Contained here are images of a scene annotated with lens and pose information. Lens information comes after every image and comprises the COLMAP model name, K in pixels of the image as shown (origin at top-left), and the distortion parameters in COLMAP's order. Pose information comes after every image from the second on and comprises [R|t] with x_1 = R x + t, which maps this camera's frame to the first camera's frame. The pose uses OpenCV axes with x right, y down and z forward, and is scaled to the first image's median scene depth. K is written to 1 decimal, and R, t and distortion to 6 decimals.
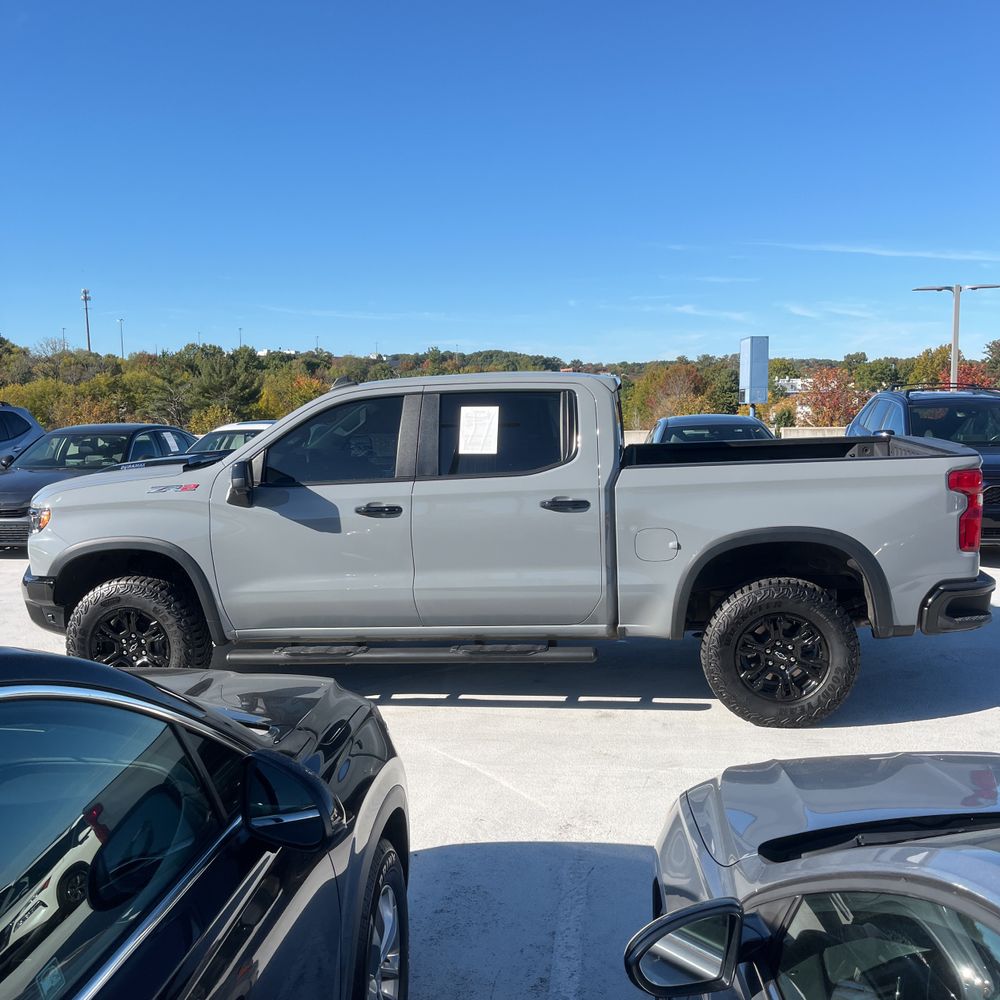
lens RADIAL K [[1012.5, 0, 503.2], [0, 1012.5, 505.1], [0, 0, 1]] dist [0.022191, 0.000000]
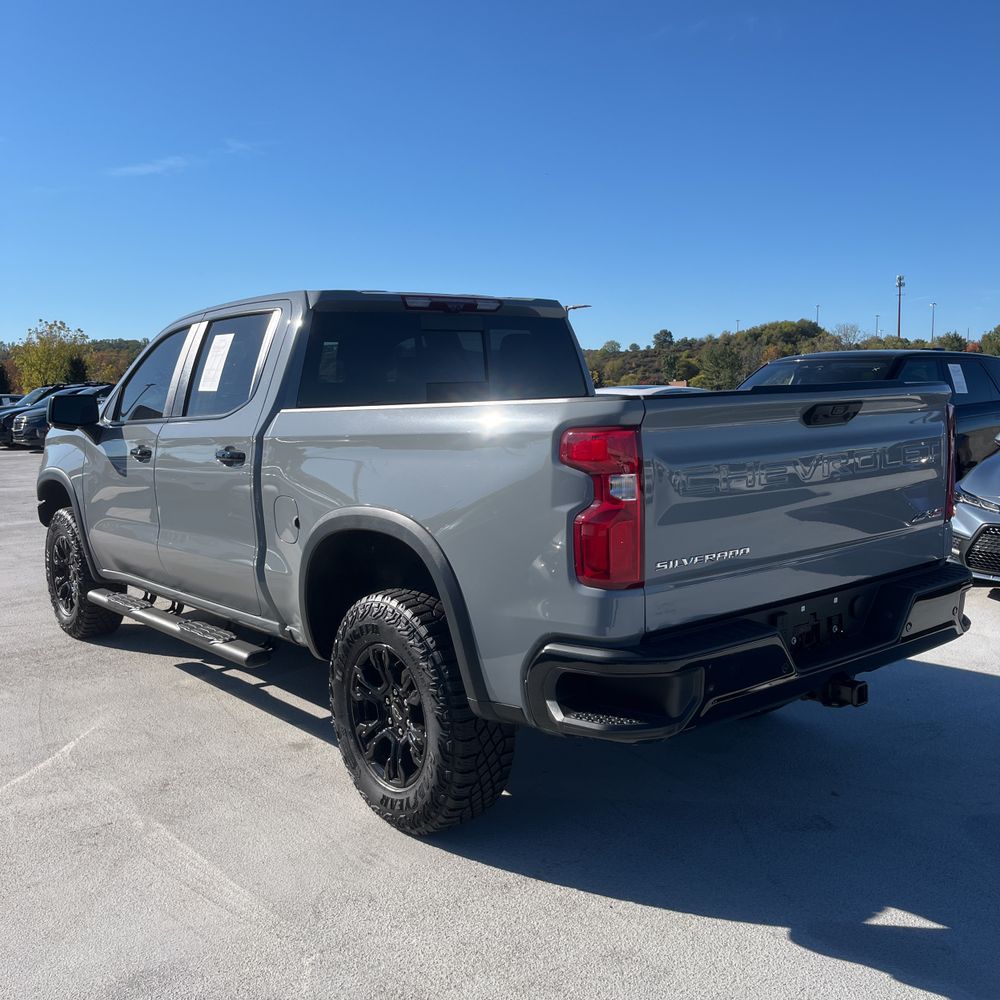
lens RADIAL K [[1012.5, 0, 505.2], [0, 1012.5, 499.4], [0, 0, 1]] dist [0.022191, 0.000000]
pose [[0.725643, 0.080445, -0.683352, 0.713284], [-0.075249, 0.996463, 0.037399, -0.012016], [0.683944, 0.024283, 0.729130, 0.558933]]
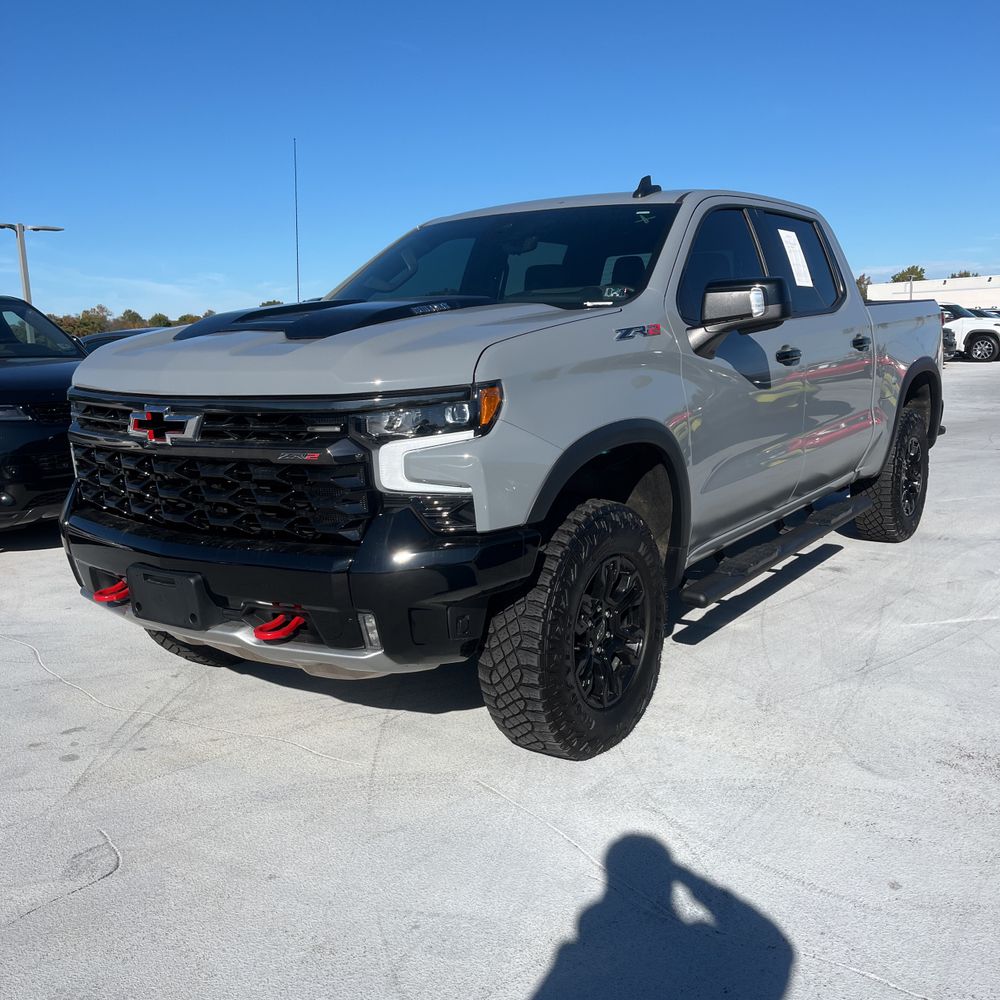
lens RADIAL K [[1012.5, 0, 505.6], [0, 1012.5, 505.6], [0, 0, 1]] dist [0.022191, 0.000000]
pose [[0.470698, -0.144379, 0.870401, -0.890956], [0.124279, 0.987534, 0.096600, 0.016208], [-0.873497, 0.062704, 0.482774, 0.812105]]
